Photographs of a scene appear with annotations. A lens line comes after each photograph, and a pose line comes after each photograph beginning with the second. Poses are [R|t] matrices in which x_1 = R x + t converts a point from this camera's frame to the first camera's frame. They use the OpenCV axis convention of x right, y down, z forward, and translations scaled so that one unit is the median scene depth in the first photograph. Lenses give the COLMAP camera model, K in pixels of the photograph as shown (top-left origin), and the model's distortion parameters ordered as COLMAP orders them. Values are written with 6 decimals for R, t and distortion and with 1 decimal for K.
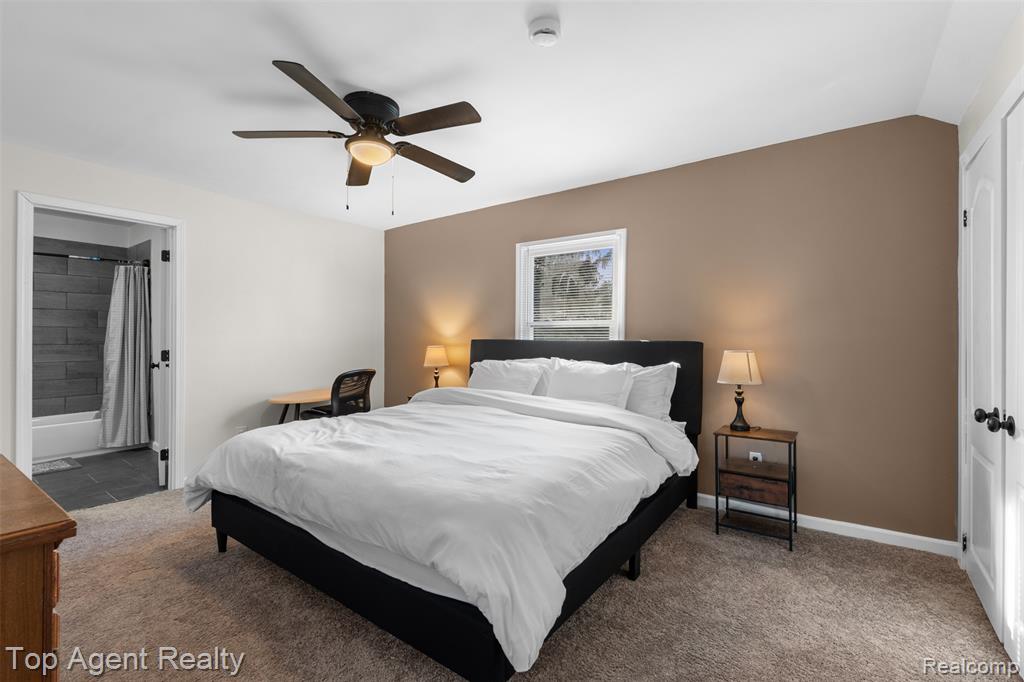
lens RADIAL K [[457.4, 0, 511.4], [0, 457.4, 338.2], [0, 0, 1]] dist [-0.002359, -0.001216]
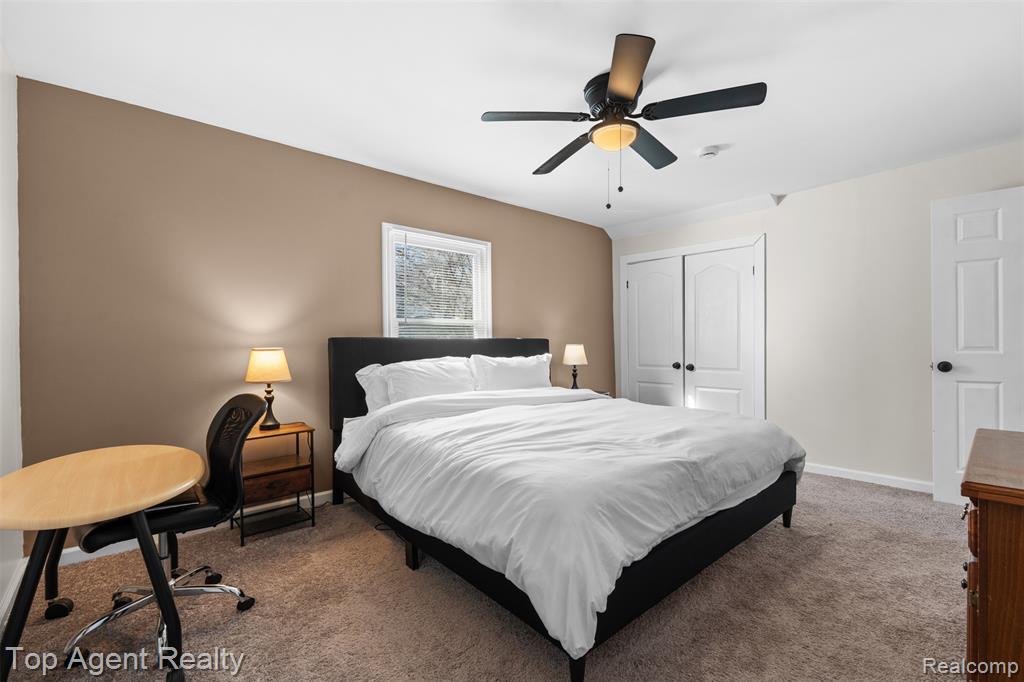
lens RADIAL K [[457.4, 0, 514.8], [0, 457.4, 342.6], [0, 0, 1]] dist [-0.002359, -0.001216]
pose [[0.187005, -0.011029, 0.982297, -0.385299], [-0.002339, 0.999929, 0.011672, 0.001249], [-0.982356, -0.004481, 0.186966, 0.304550]]
